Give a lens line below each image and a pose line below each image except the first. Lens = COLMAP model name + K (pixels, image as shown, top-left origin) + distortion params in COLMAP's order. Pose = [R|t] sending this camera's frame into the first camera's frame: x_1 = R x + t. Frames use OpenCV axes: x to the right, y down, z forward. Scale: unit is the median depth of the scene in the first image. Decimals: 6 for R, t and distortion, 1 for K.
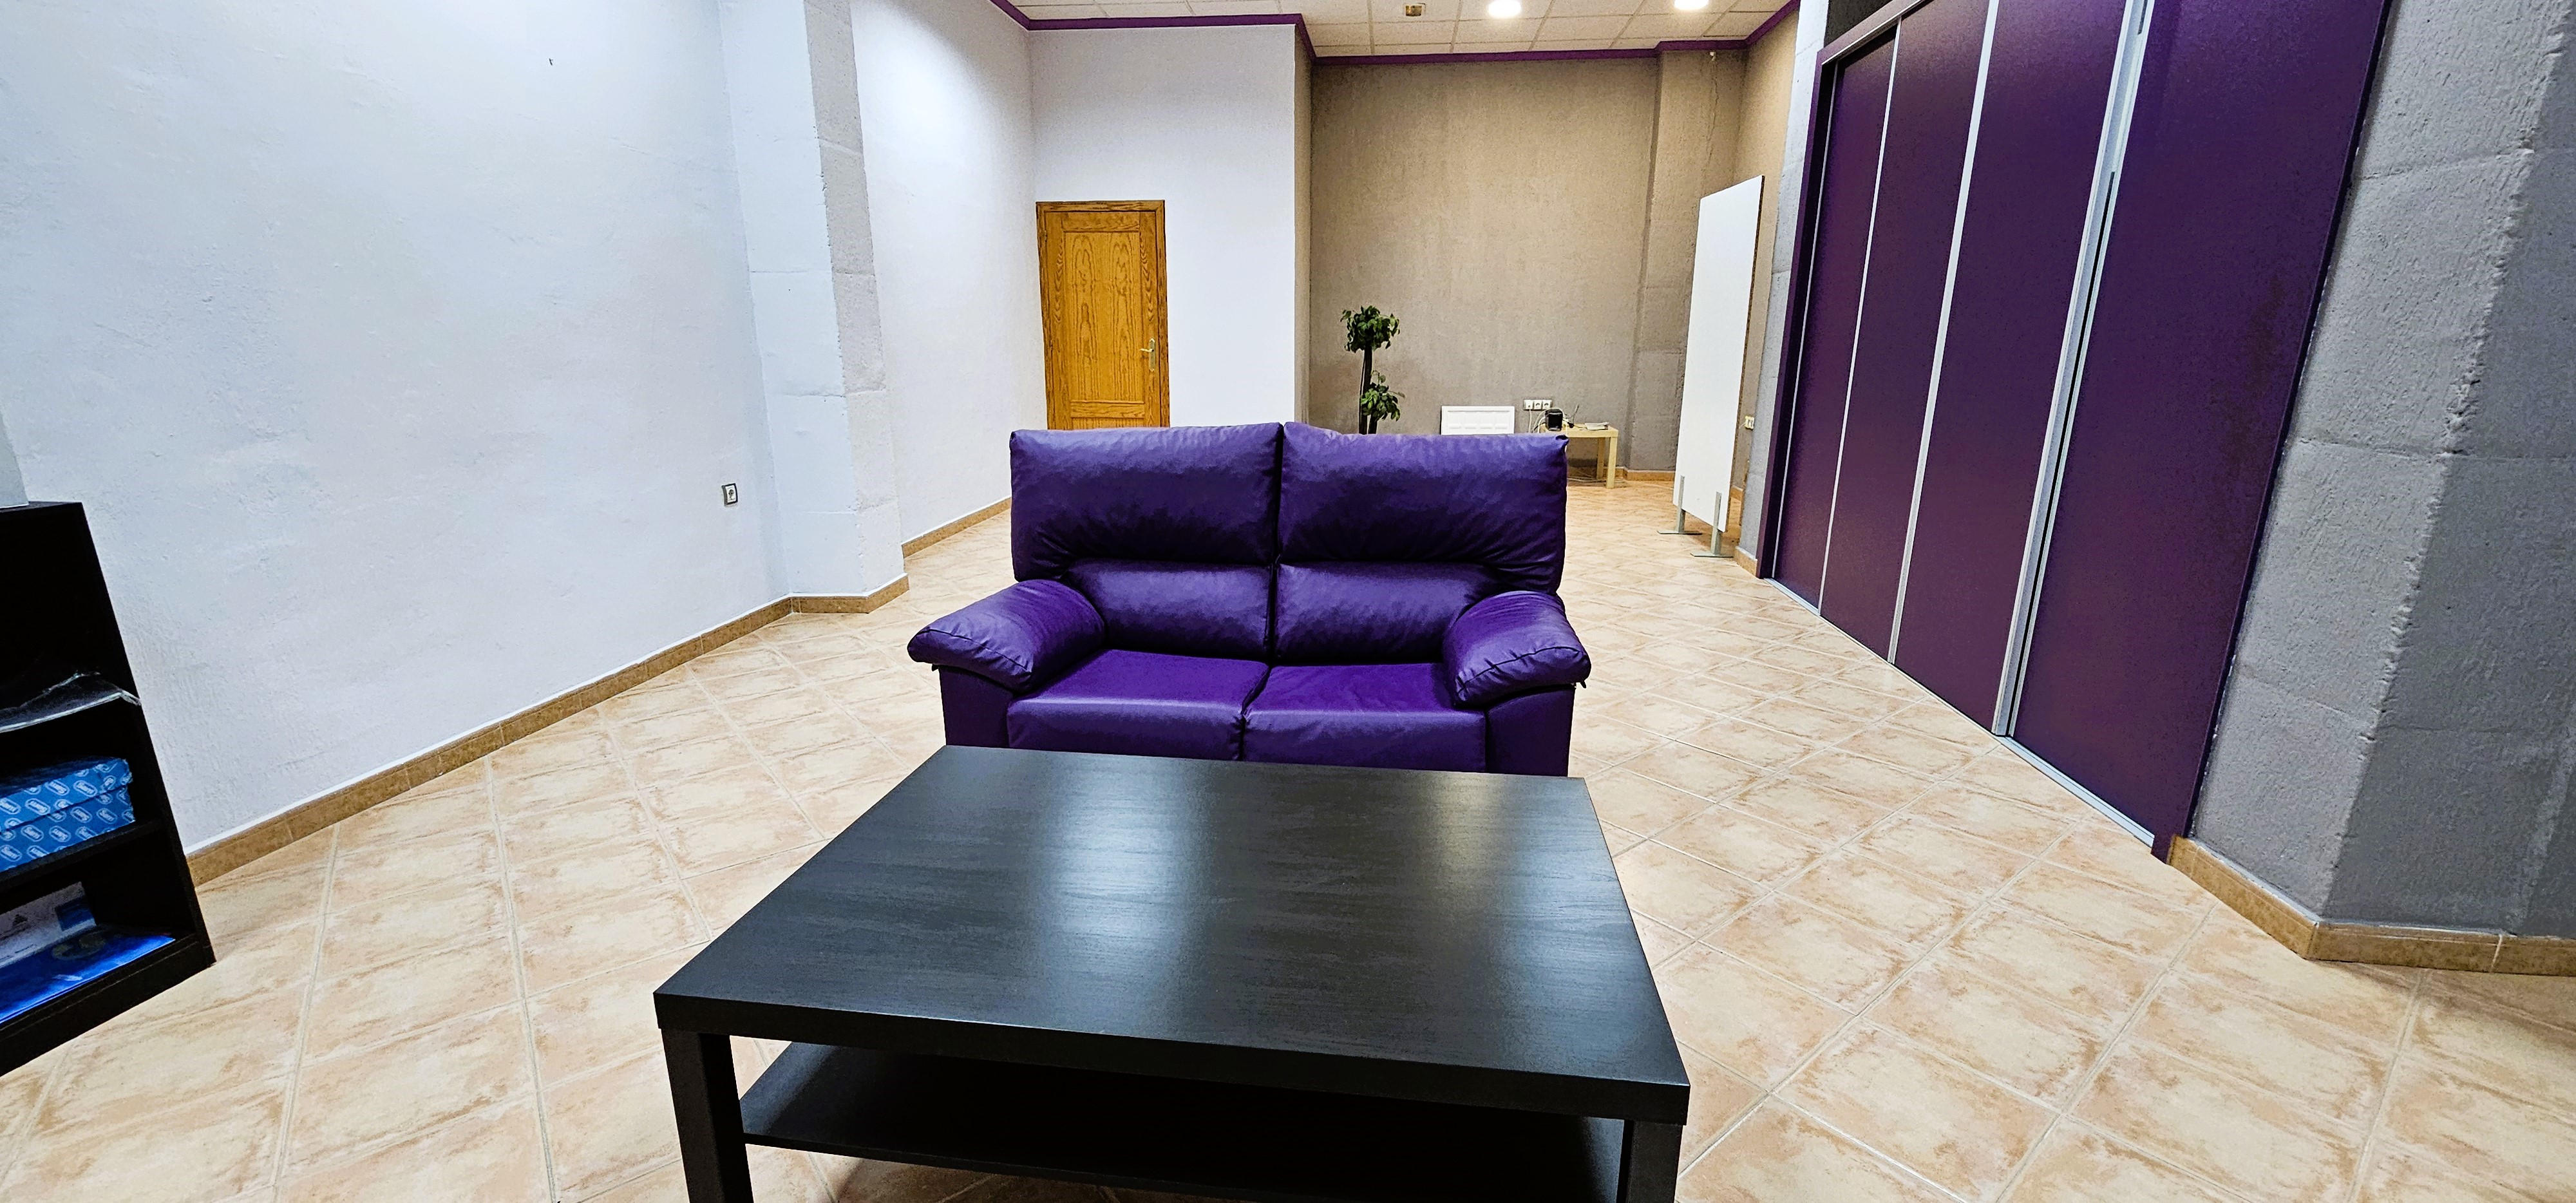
lens RADIAL K [[1055.7, 0, 1287.2], [0, 1055.7, 606.1], [0, 0, 1]] dist [-0.003077, -0.000195]
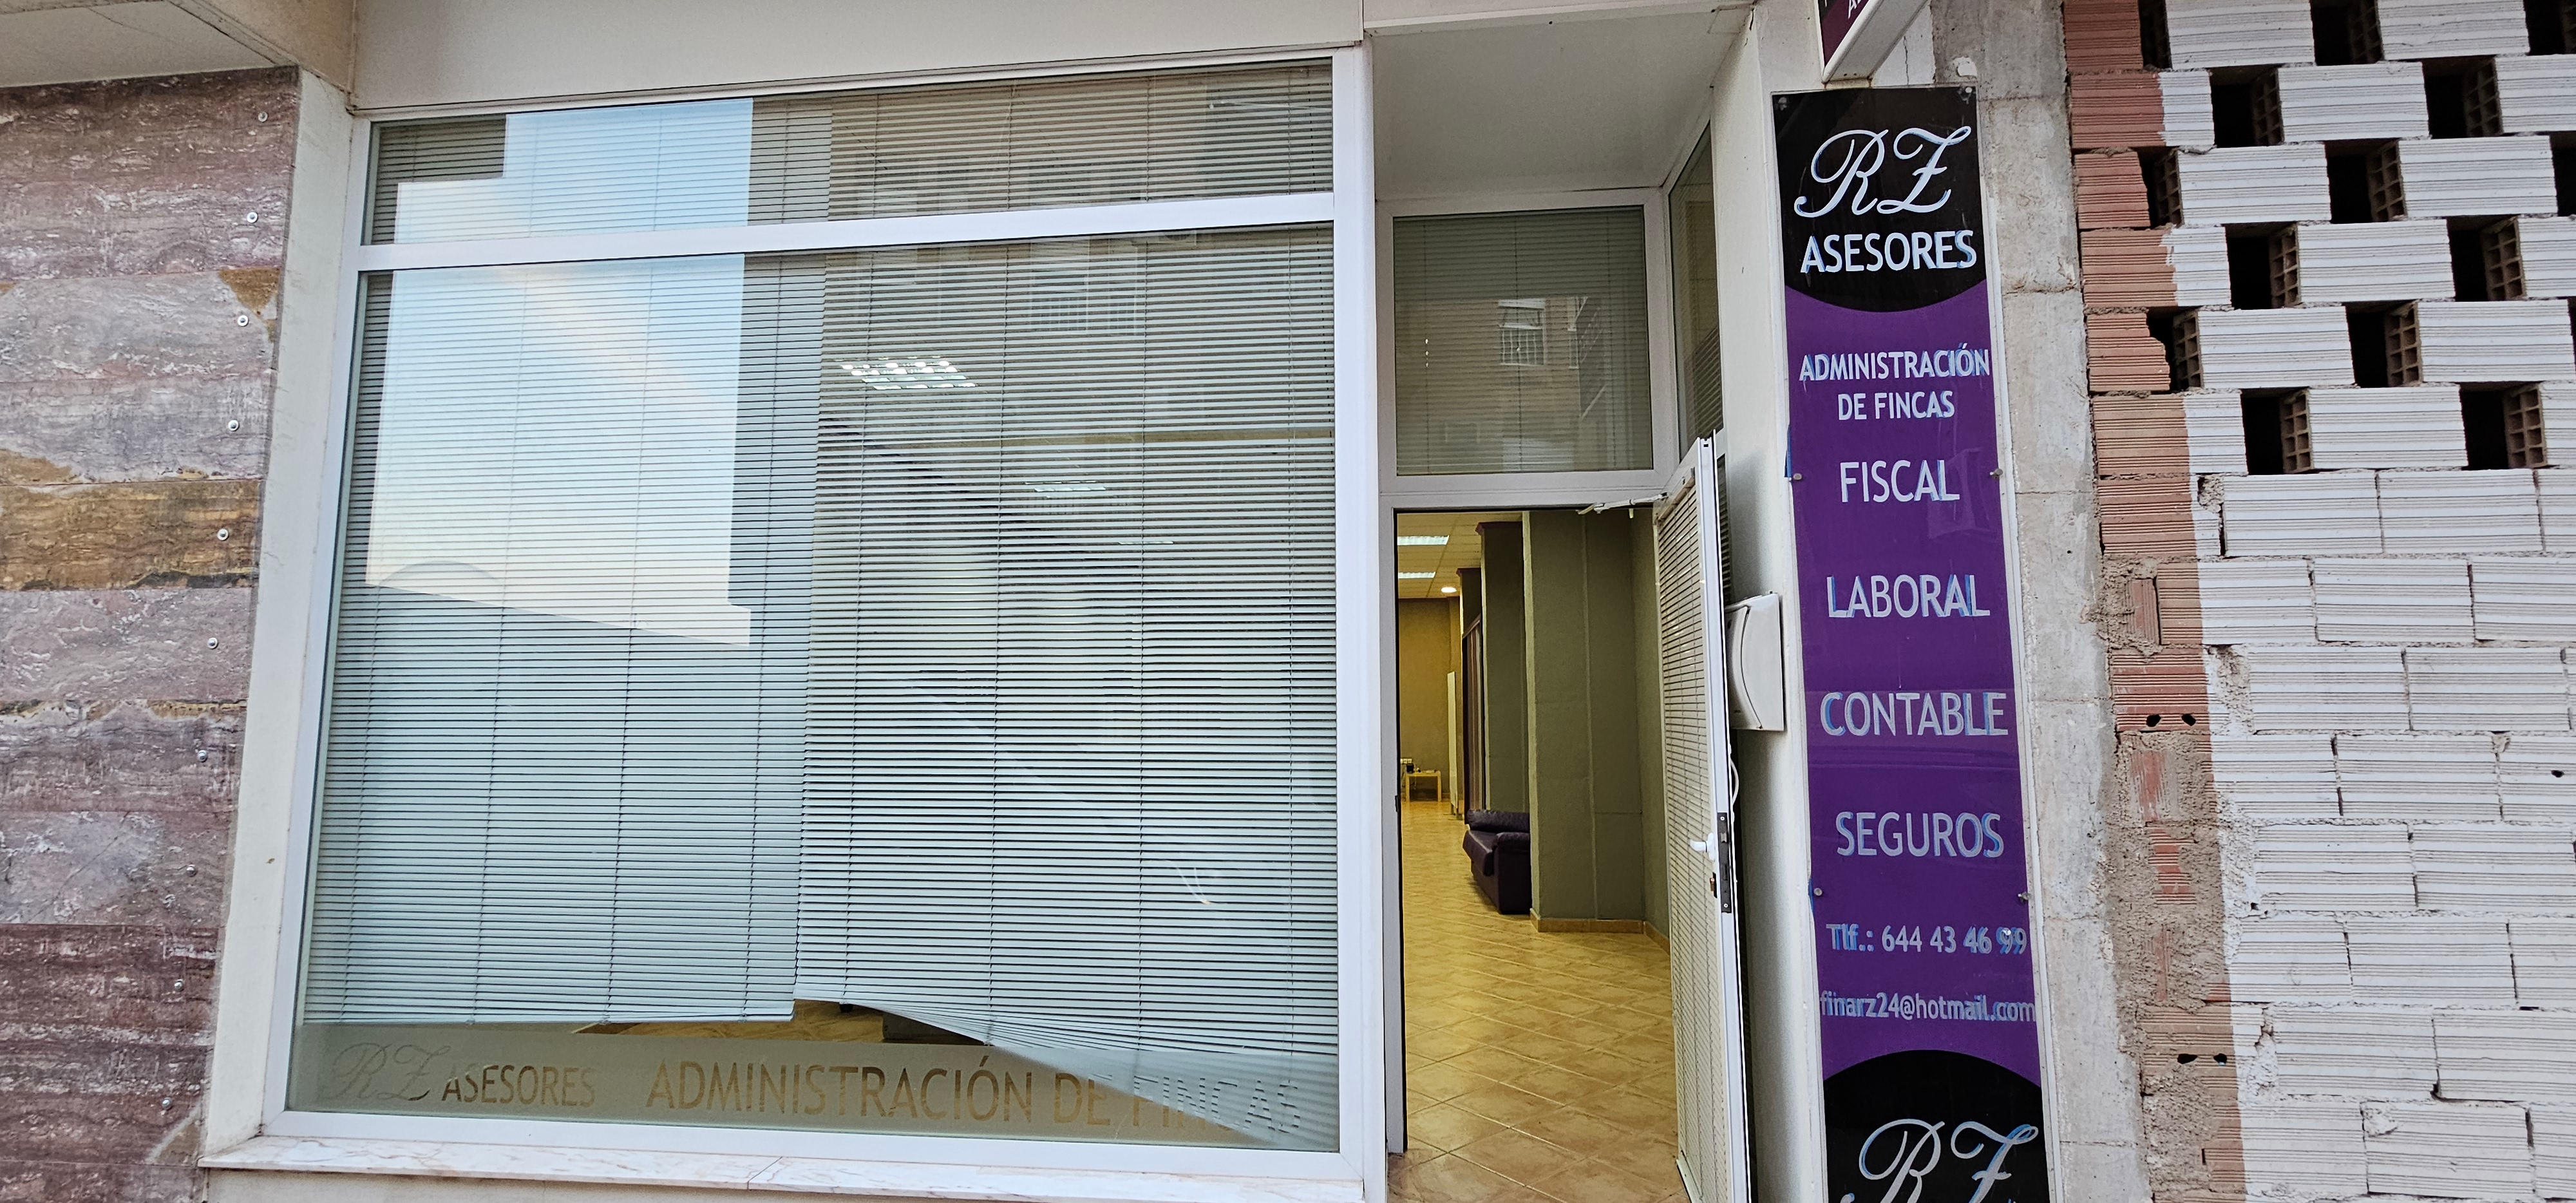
lens RADIAL K [[1048.5, 0, 1295.5], [0, 1048.5, 600.8], [0, 0, 1]] dist [-0.001419, -0.000123]
pose [[0.999788, -0.002101, 0.020503, -0.007143], [0.009147, 0.936679, -0.350069, 0.235348], [-0.018469, 0.350183, 0.936499, -1.040500]]
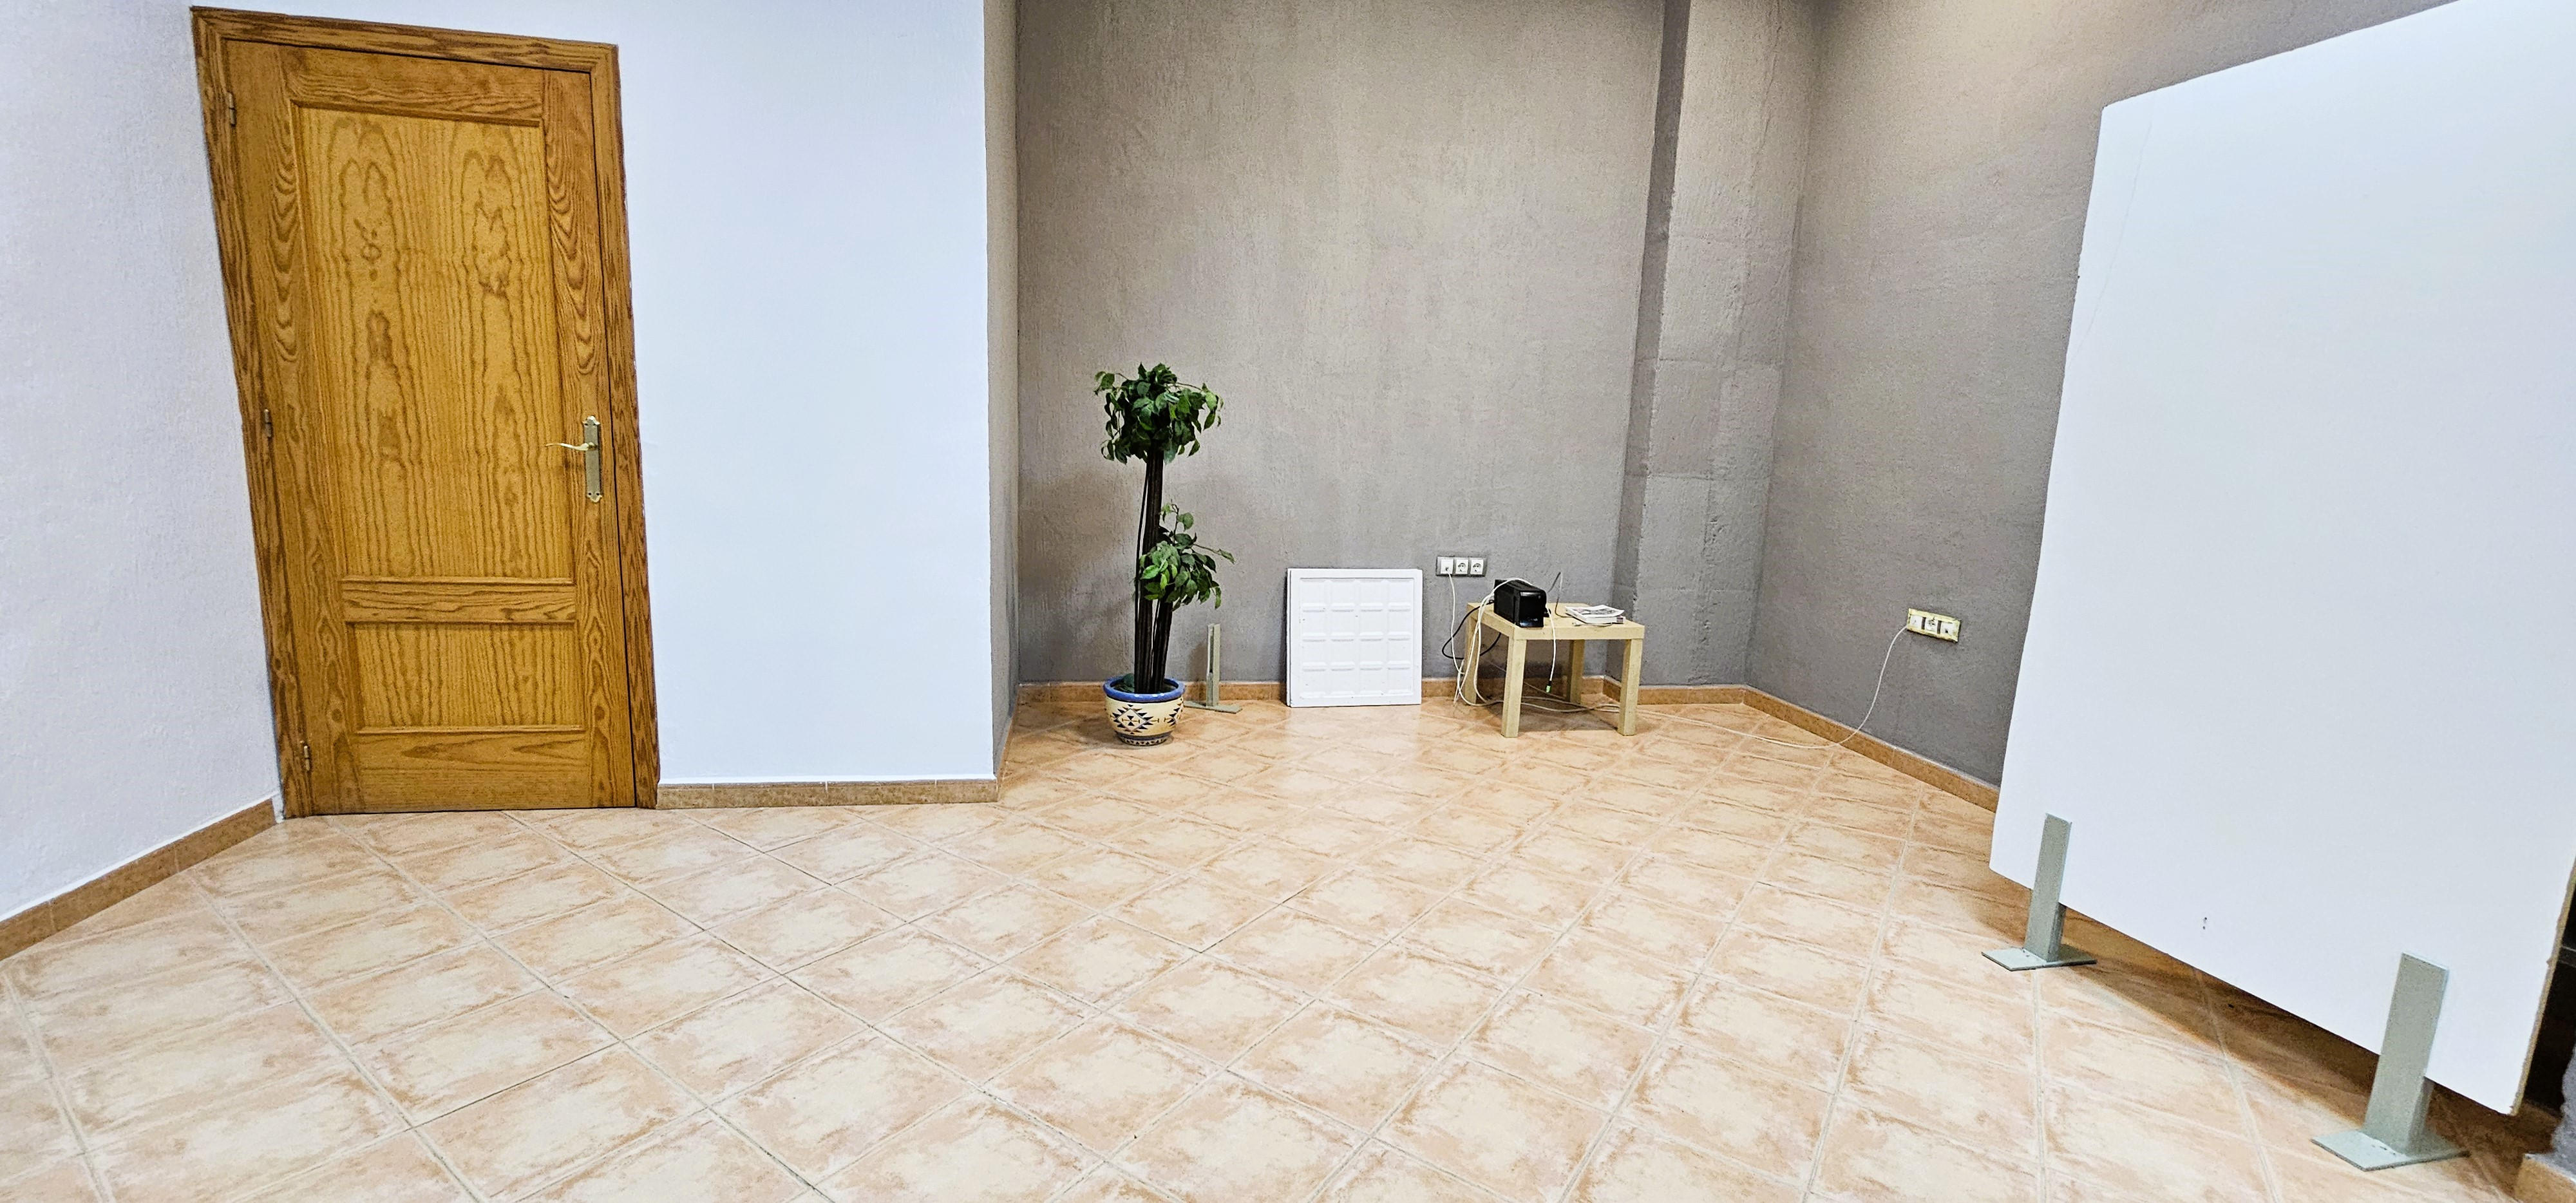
lens RADIAL K [[1055.7, 0, 1287.2], [0, 1055.7, 606.1], [0, 0, 1]] dist [-0.003077, -0.000195]
pose [[0.959042, -0.012764, 0.282975, 0.001305], [0.037528, 0.995904, -0.082266, -0.145281], [-0.280766, 0.089516, 0.955593, 0.576278]]
